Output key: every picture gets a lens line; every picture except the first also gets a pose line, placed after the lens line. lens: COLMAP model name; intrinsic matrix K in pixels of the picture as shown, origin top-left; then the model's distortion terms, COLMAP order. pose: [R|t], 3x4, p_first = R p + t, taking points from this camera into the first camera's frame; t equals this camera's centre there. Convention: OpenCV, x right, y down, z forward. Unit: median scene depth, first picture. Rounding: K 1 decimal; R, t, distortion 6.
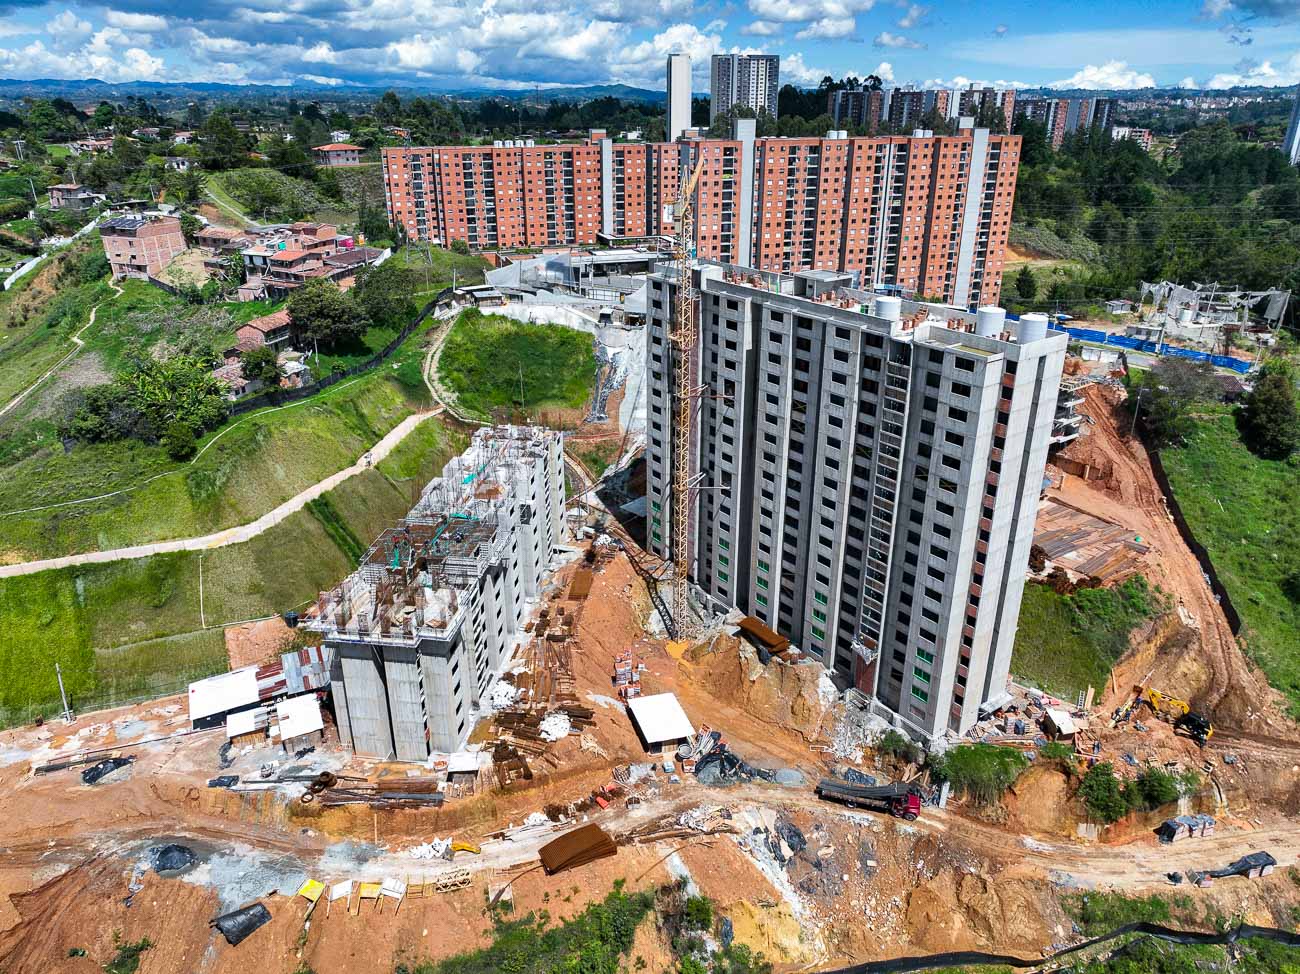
lens RADIAL K [[910.6, 0, 651.0], [0, 910.6, 485.0], [0, 0, 1]] dist [-0.002743, 0.018448]
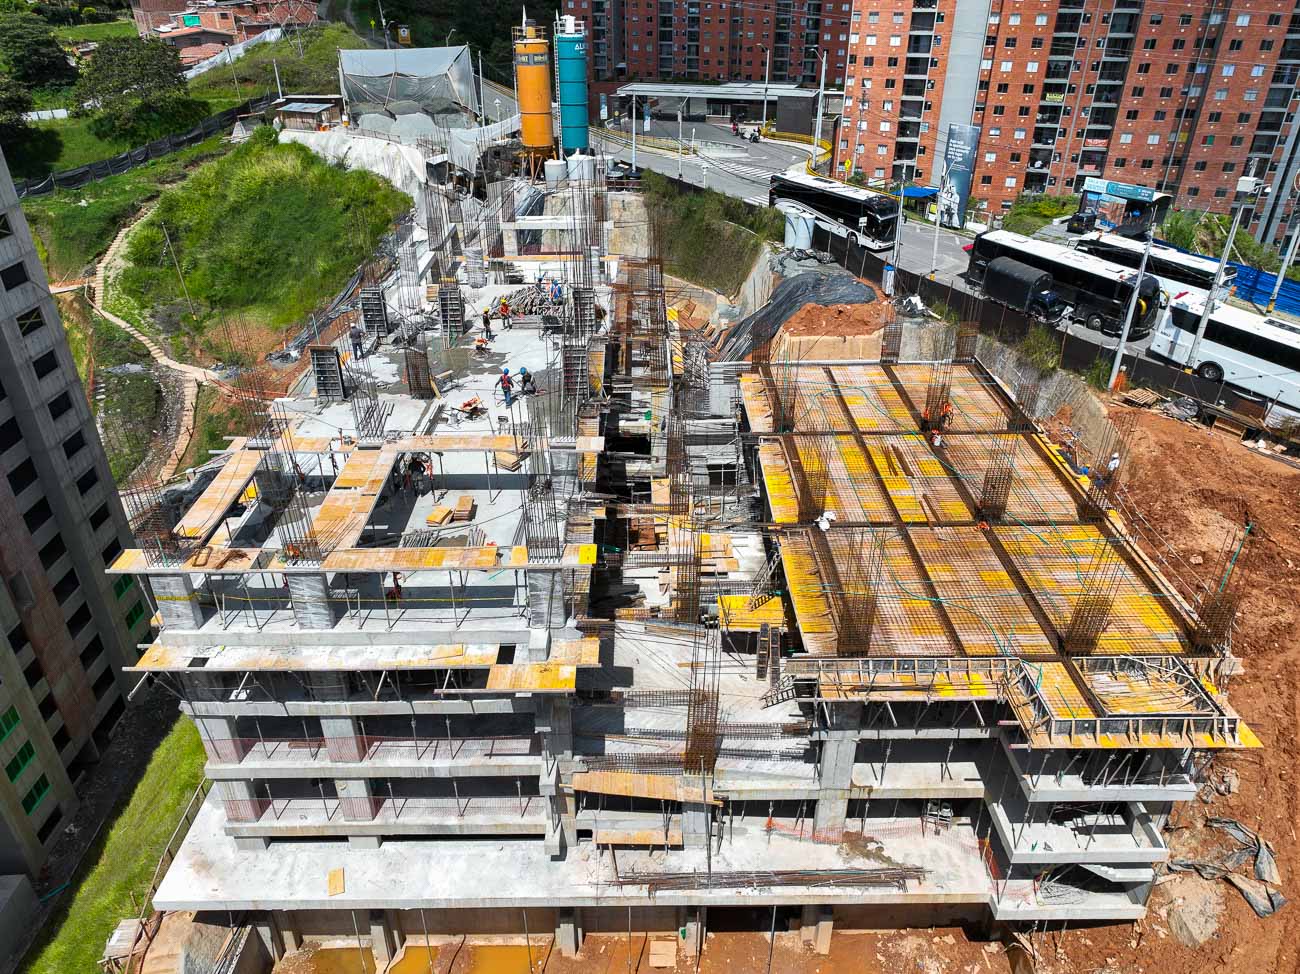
lens RADIAL K [[910.6, 0, 649.8], [0, 910.6, 486.4], [0, 0, 1]] dist [-0.002743, 0.018448]
pose [[0.815603, 0.287568, -0.502092, 0.292167], [-0.225580, 0.957121, 0.181748, -0.105813], [0.532828, -0.034973, 0.845501, 0.488593]]
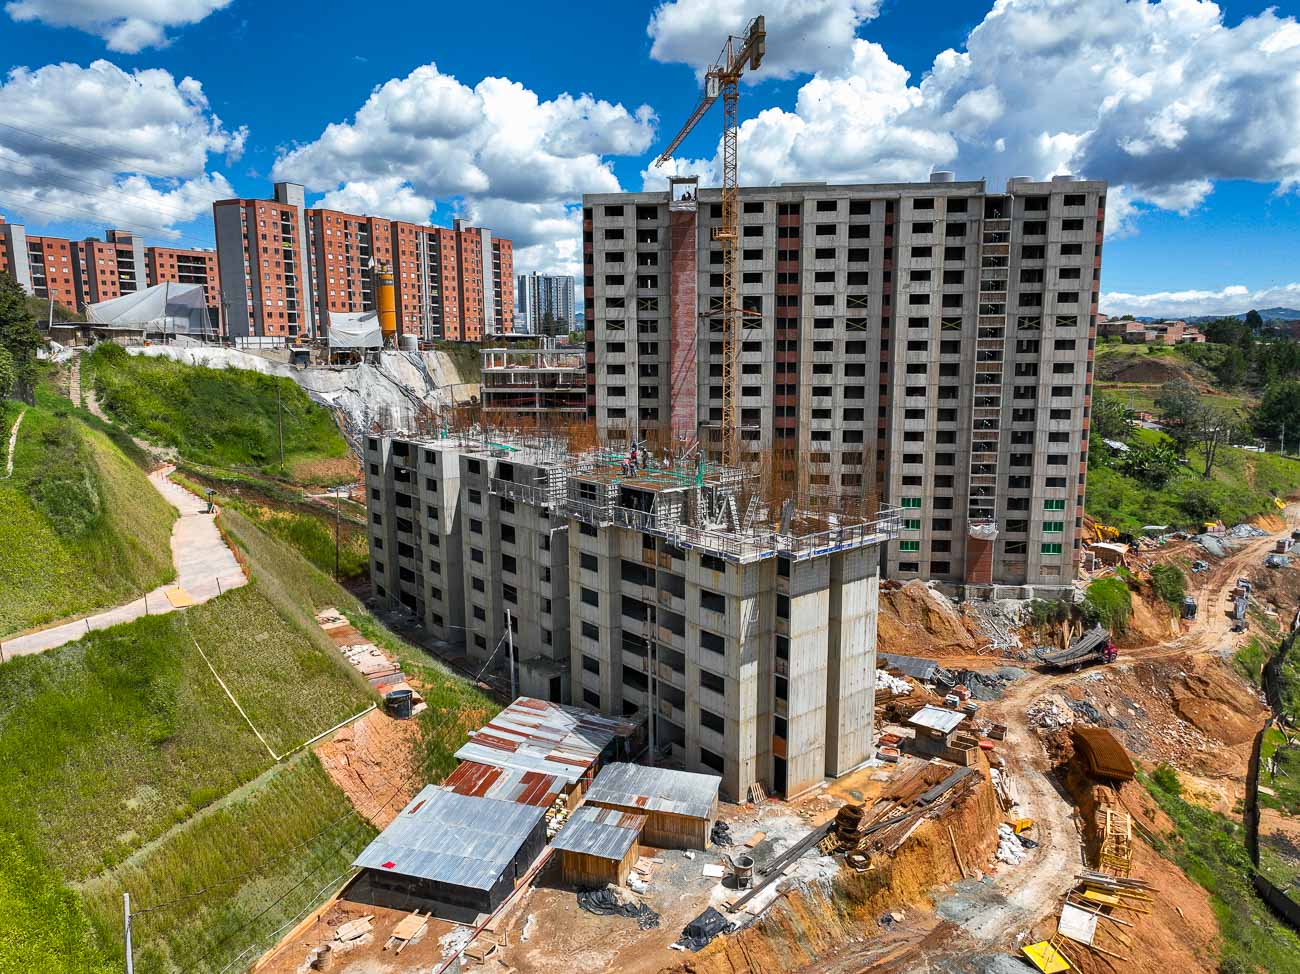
lens RADIAL K [[910.6, 0, 645.7], [0, 910.6, 484.4], [0, 0, 1]] dist [-0.002743, 0.018448]
pose [[0.680674, -0.122681, 0.722241, -0.319766], [0.291587, 0.949790, -0.113472, 0.063428], [-0.672056, 0.287834, 0.682269, 0.259528]]
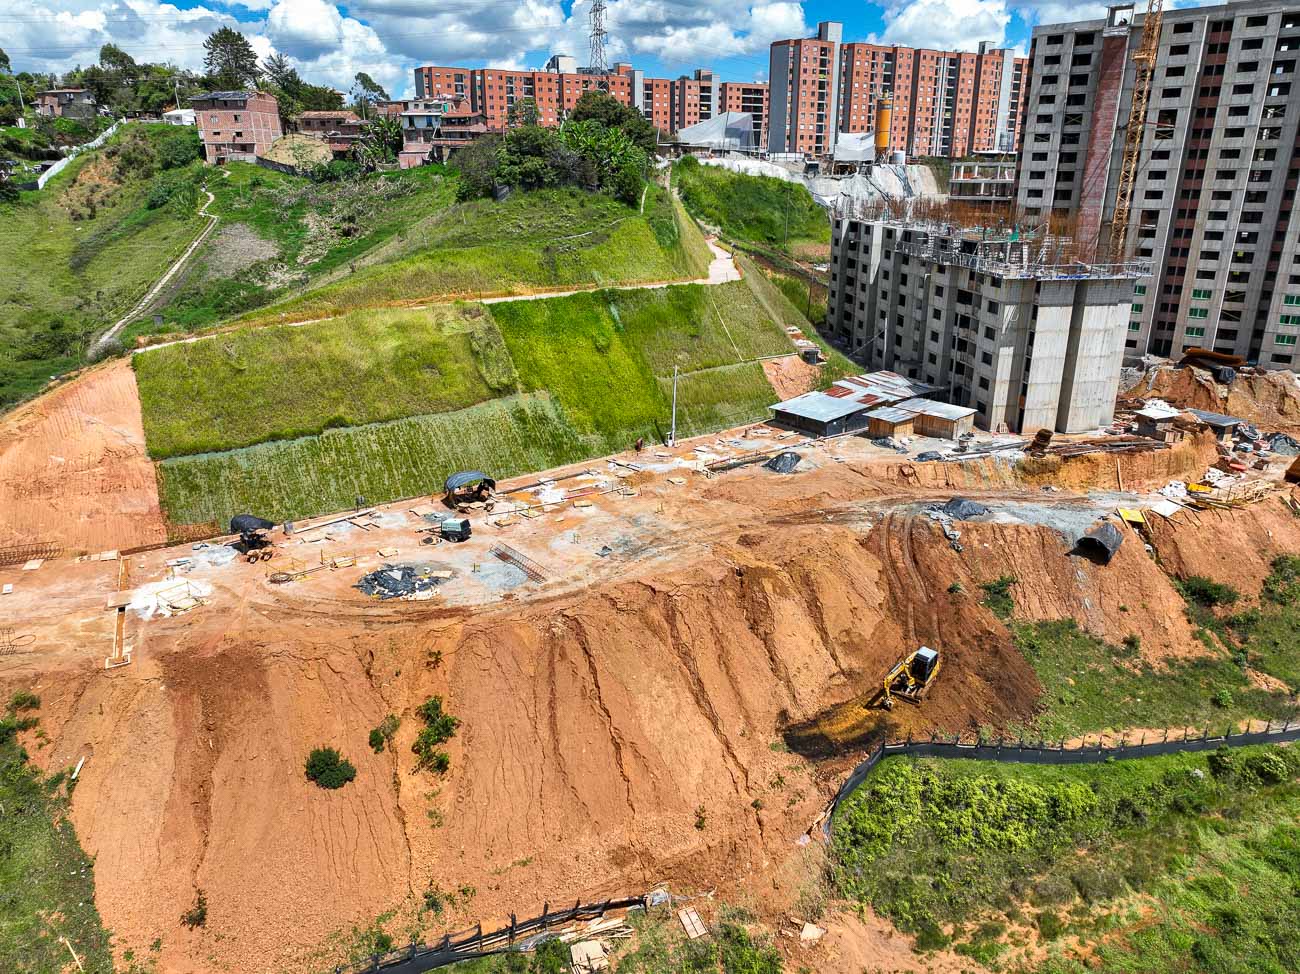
lens RADIAL K [[910.6, 0, 650.5], [0, 910.6, 481.1], [0, 0, 1]] dist [-0.002743, 0.018448]
pose [[0.967042, -0.085119, 0.239966, -0.380738], [0.101567, 0.993194, -0.057008, 0.150097], [-0.233481, 0.079502, 0.969106, 0.084108]]
